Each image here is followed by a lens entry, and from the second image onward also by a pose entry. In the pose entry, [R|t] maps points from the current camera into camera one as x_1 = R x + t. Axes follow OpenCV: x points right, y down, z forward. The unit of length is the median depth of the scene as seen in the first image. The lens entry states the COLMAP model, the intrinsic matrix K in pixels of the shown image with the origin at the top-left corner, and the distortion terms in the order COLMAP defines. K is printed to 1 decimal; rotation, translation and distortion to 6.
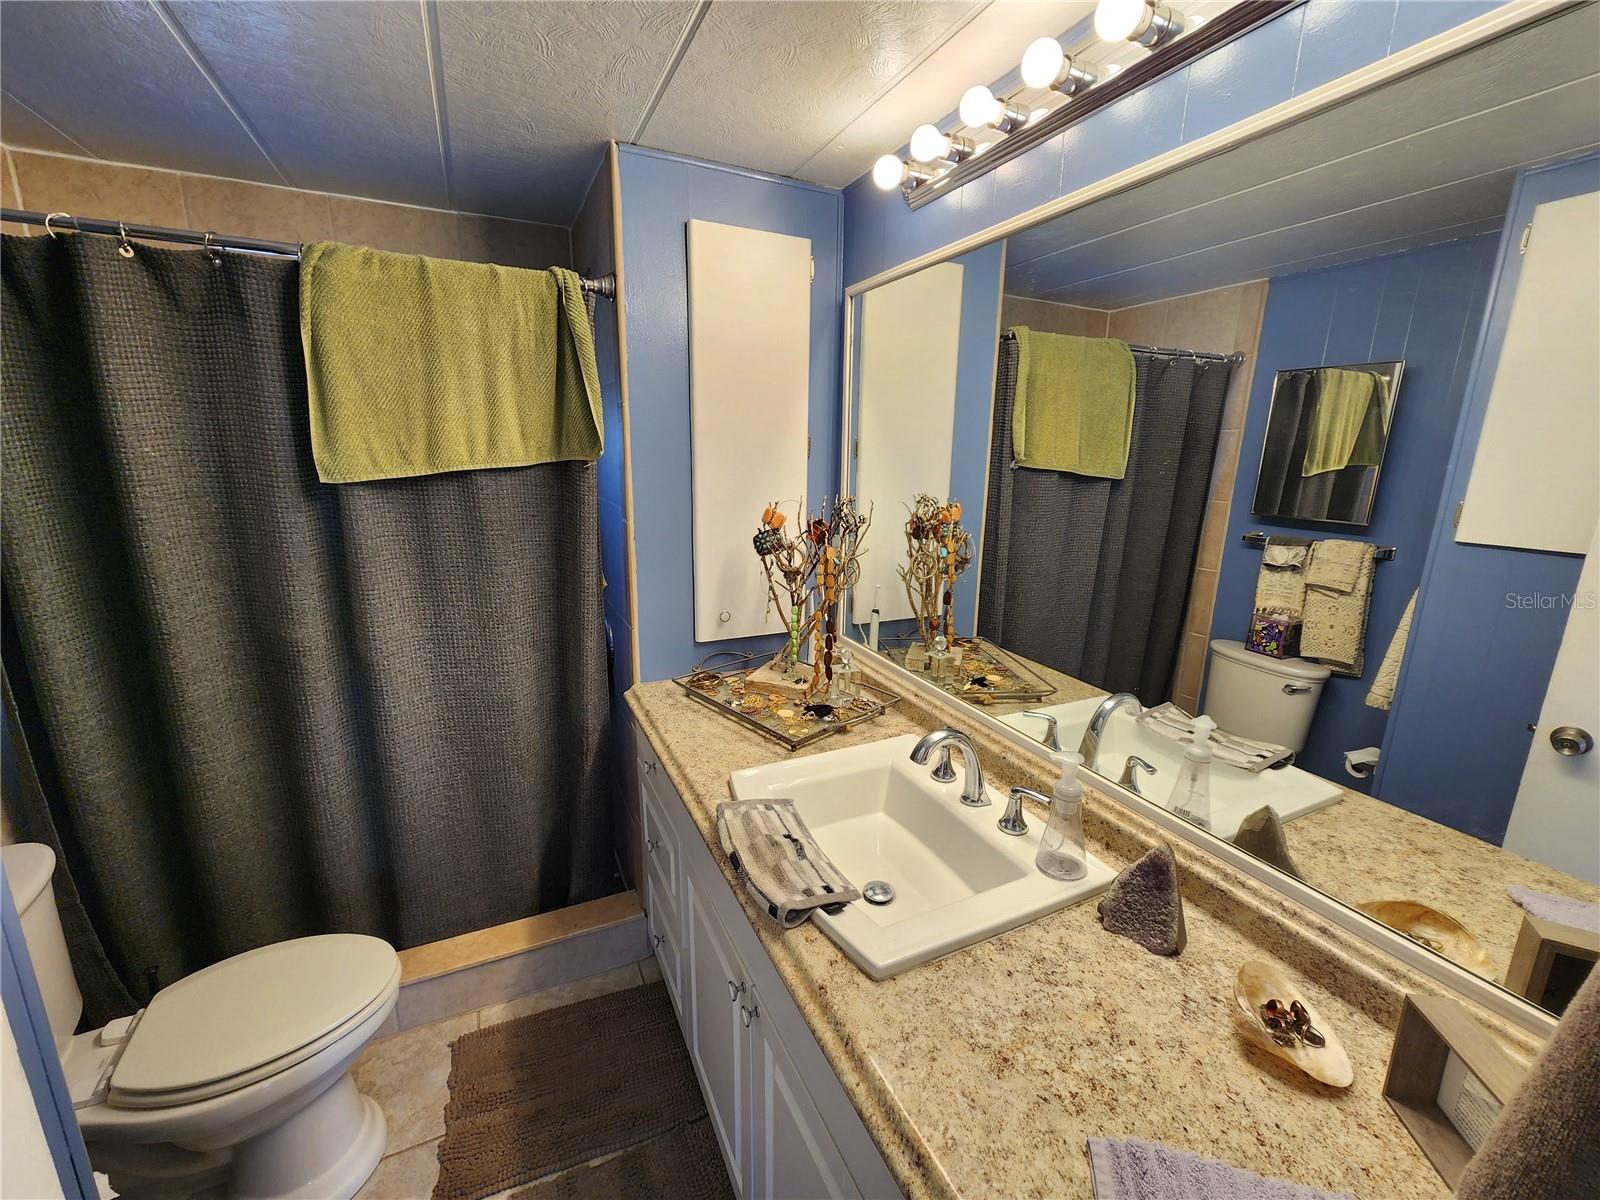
lens RADIAL K [[658.4, 0, 801.3], [0, 658.4, 597.5], [0, 0, 1]] dist [-0.000322, 0.000735]
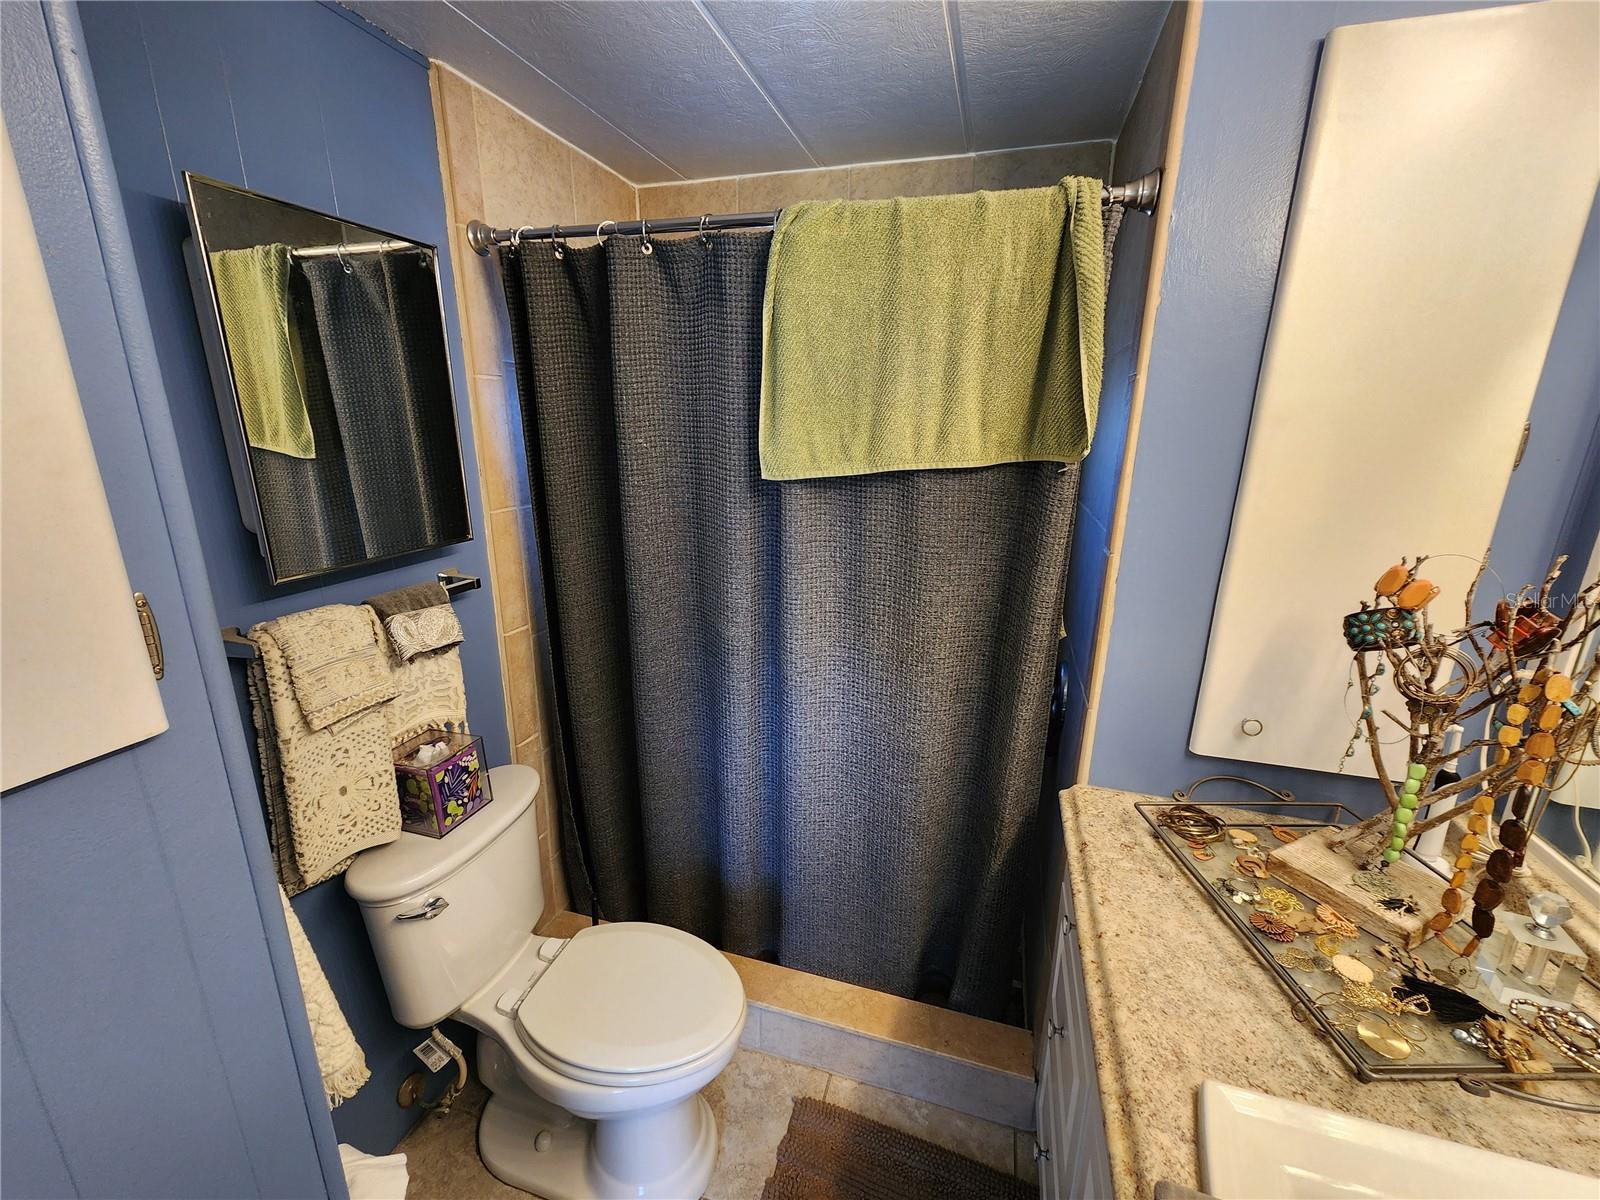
lens RADIAL K [[658.4, 0, 802.8], [0, 658.4, 603.1], [0, 0, 1]] dist [-0.000322, 0.000735]
pose [[0.742635, 0.175331, -0.646338, -0.058897], [-0.152919, 0.984019, 0.091231, -0.086203], [0.652004, 0.031086, 0.757578, 0.311050]]
